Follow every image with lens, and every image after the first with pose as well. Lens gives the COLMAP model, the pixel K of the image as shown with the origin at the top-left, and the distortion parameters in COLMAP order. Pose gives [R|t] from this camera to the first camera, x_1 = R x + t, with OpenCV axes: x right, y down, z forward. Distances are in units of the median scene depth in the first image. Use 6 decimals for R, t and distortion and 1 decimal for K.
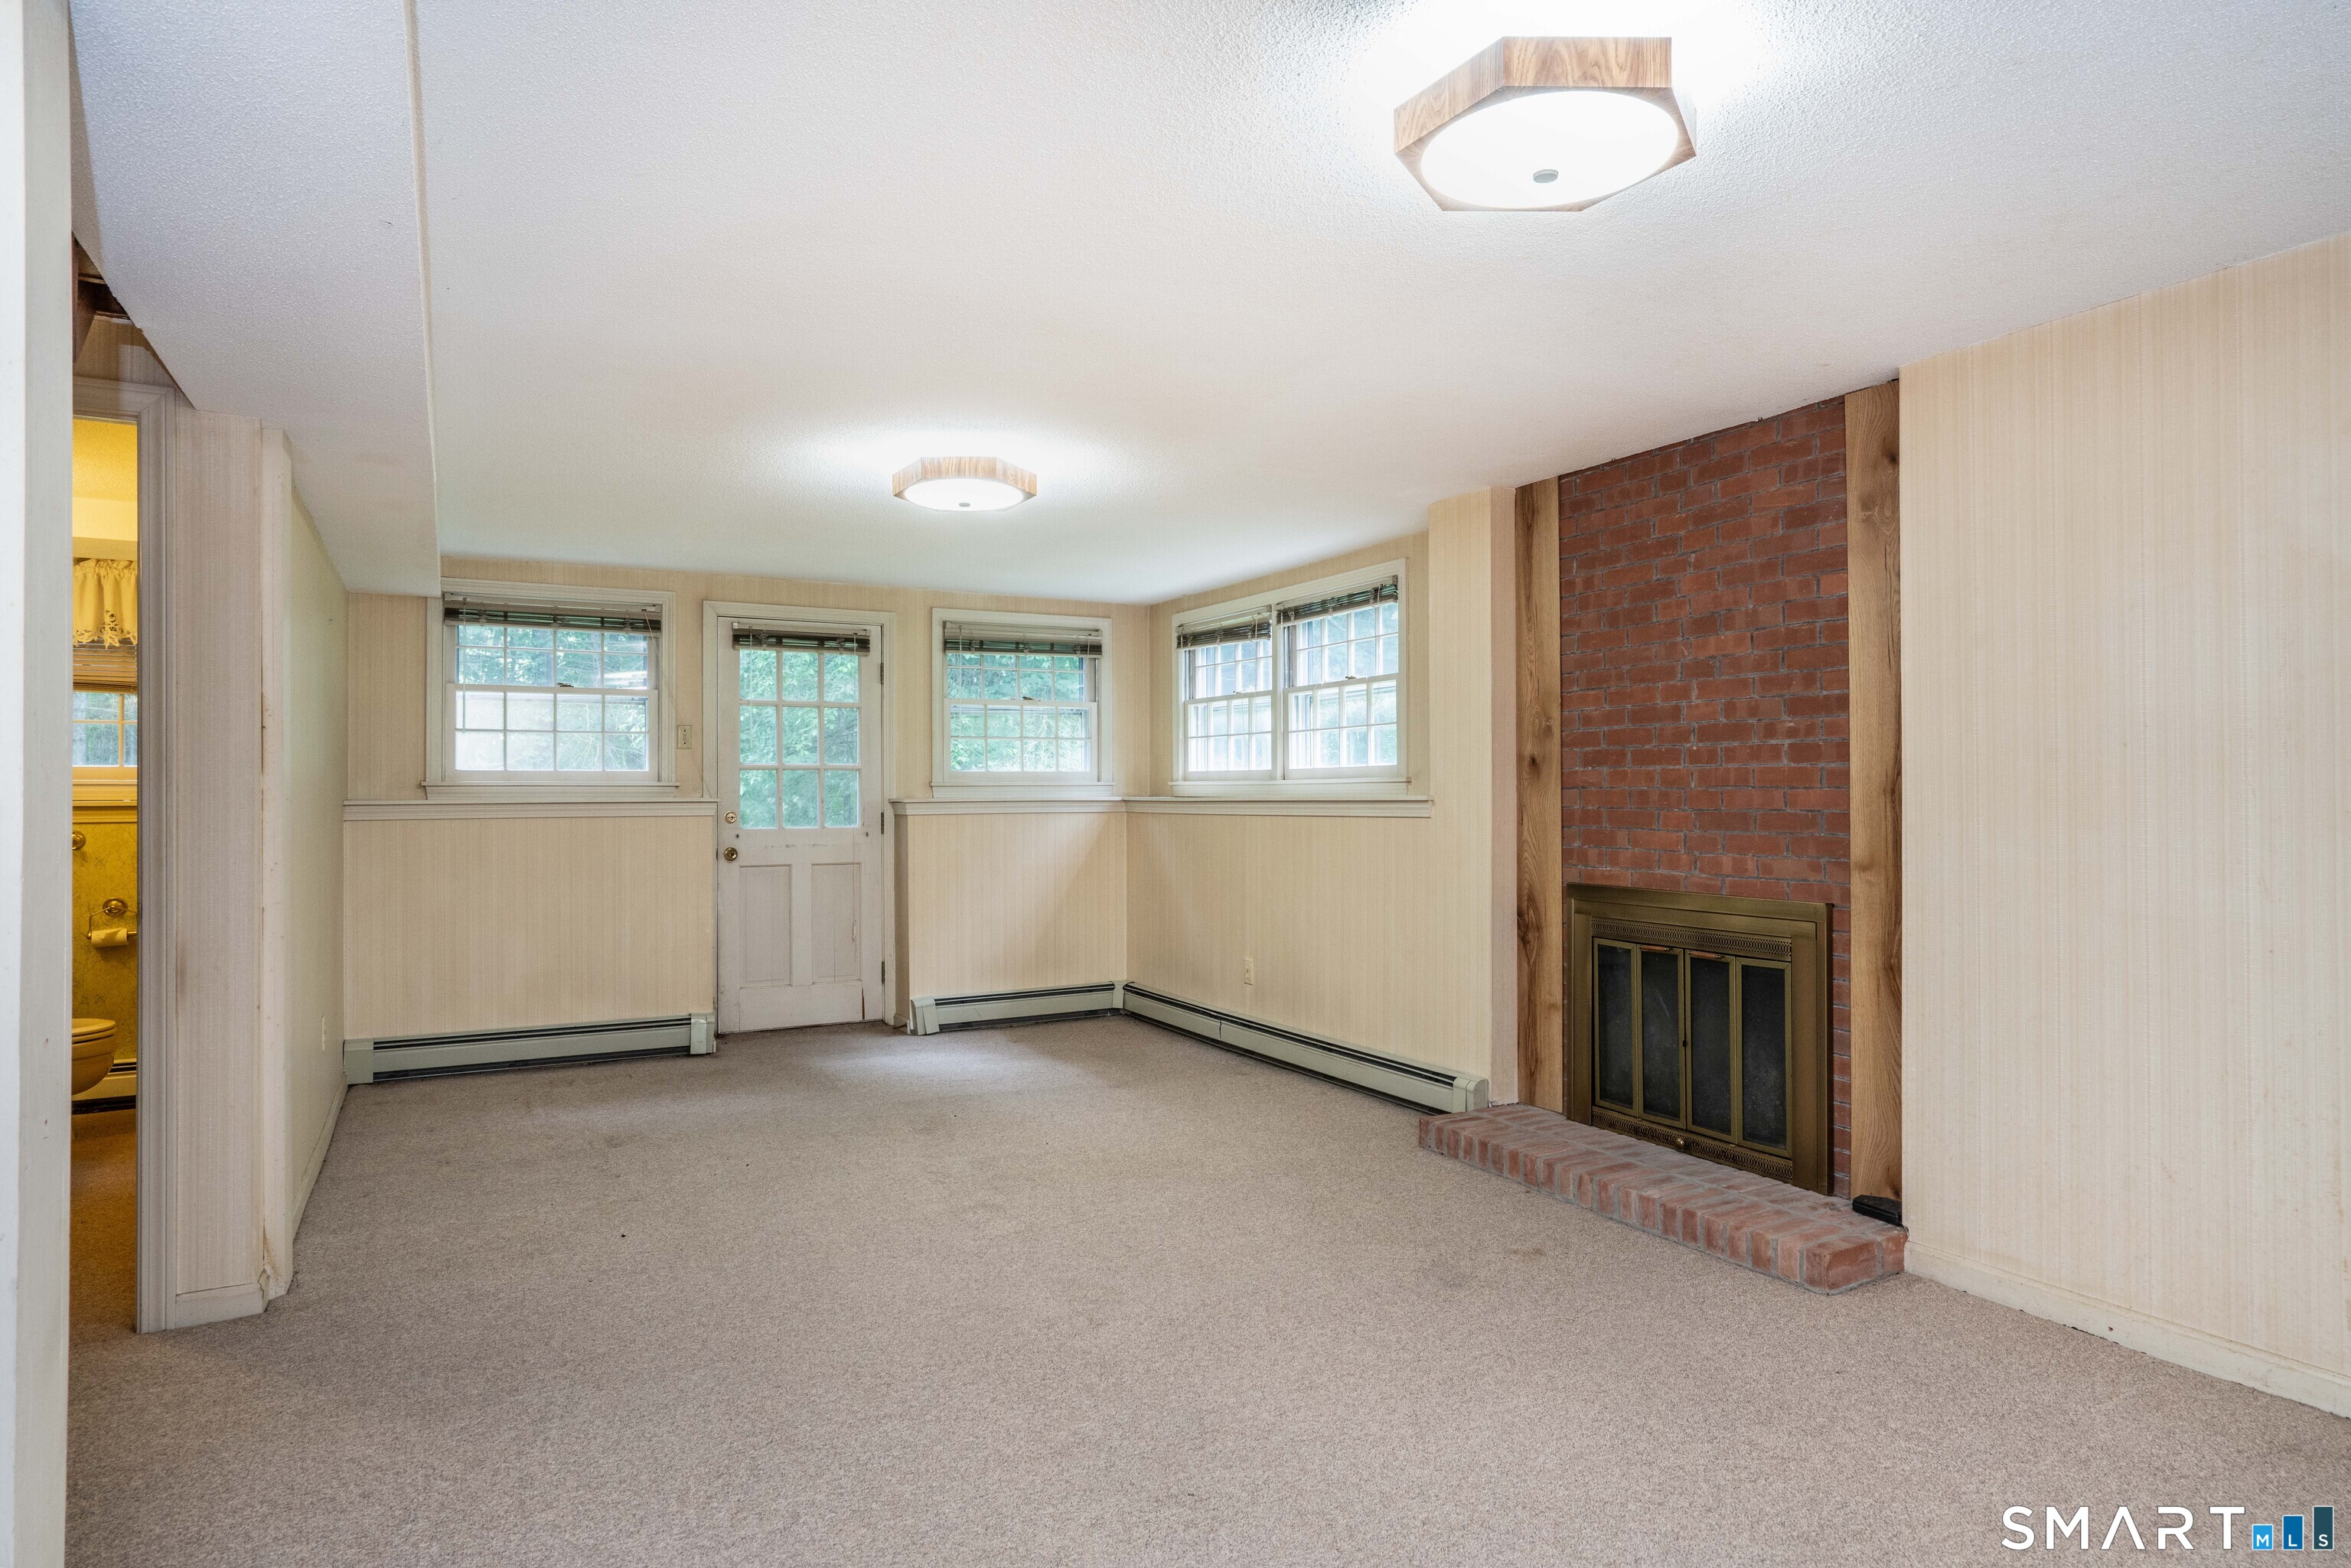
lens RADIAL K [[1342.3, 0, 1182.2], [0, 1342.3, 785.5], [0, 0, 1]] dist [0.007798, 0.001725]
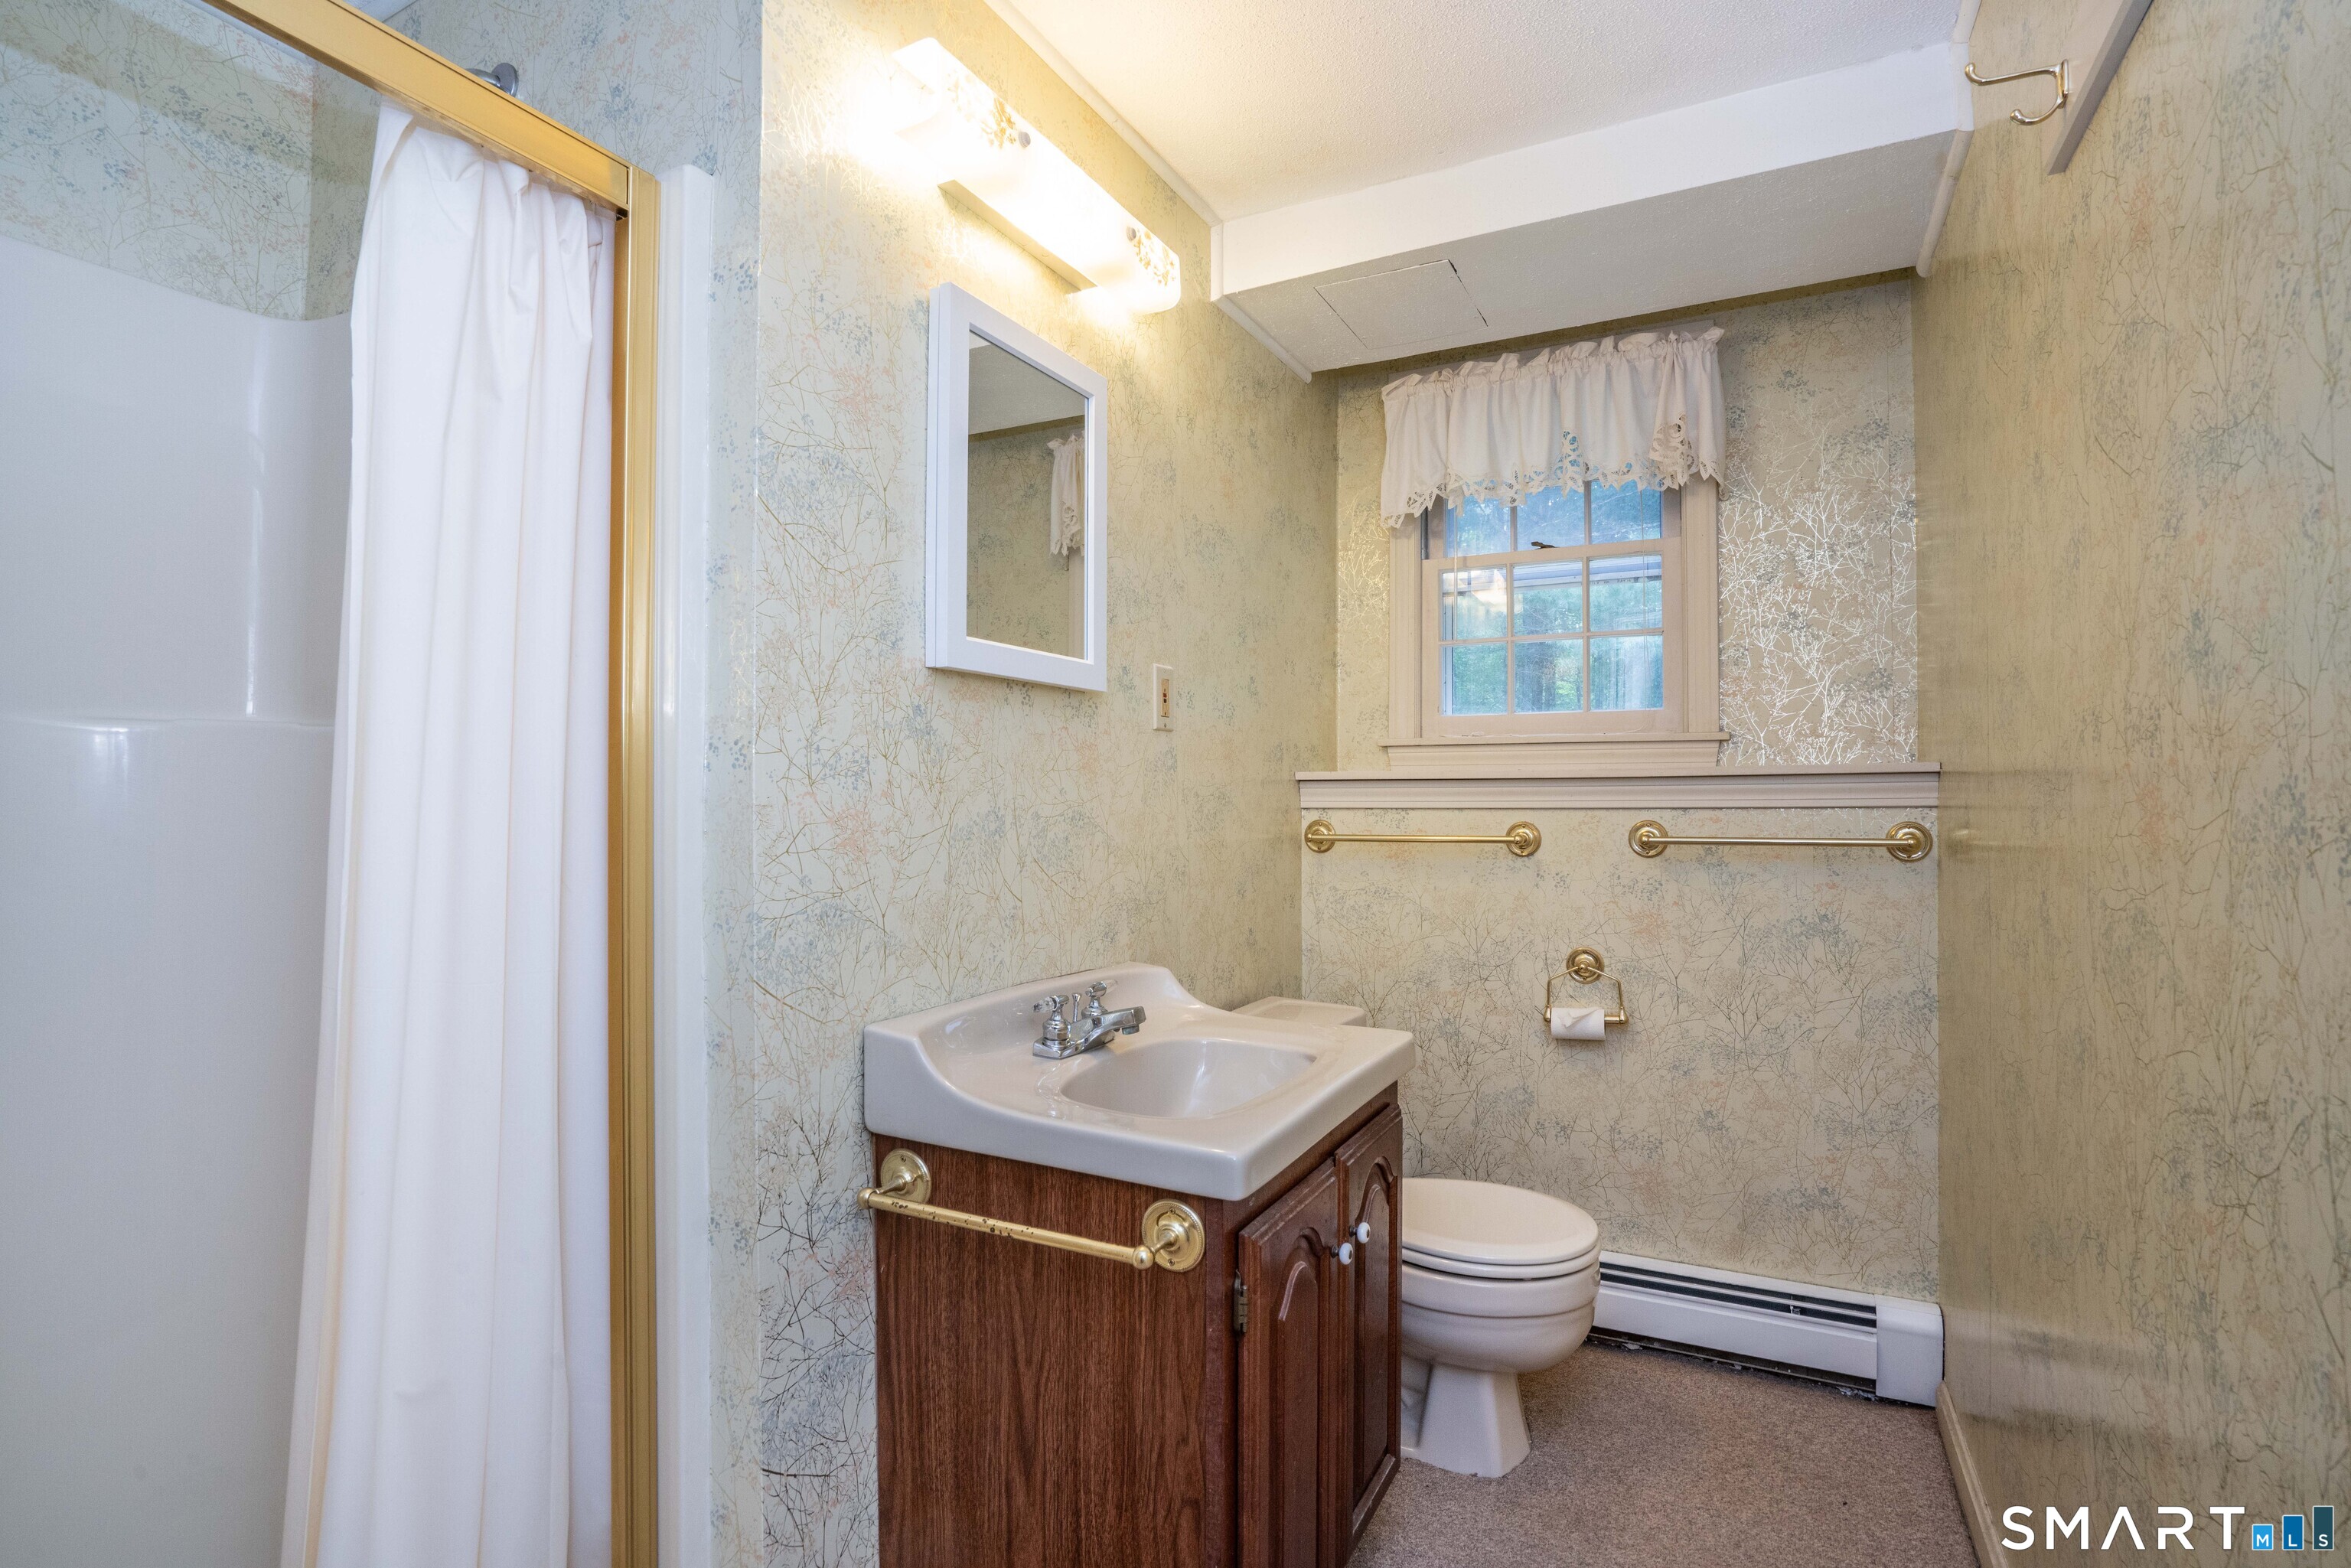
lens RADIAL K [[1148.2, 0, 1179.6], [0, 1148.2, 781.3], [0, 0, 1]] dist [-0.000988, -0.000024]
pose [[0.563536, -0.005460, -0.826074, -0.508902], [0.005474, 0.999981, -0.002875, 0.017974], [0.826073, -0.002902, 0.563555, 0.616404]]
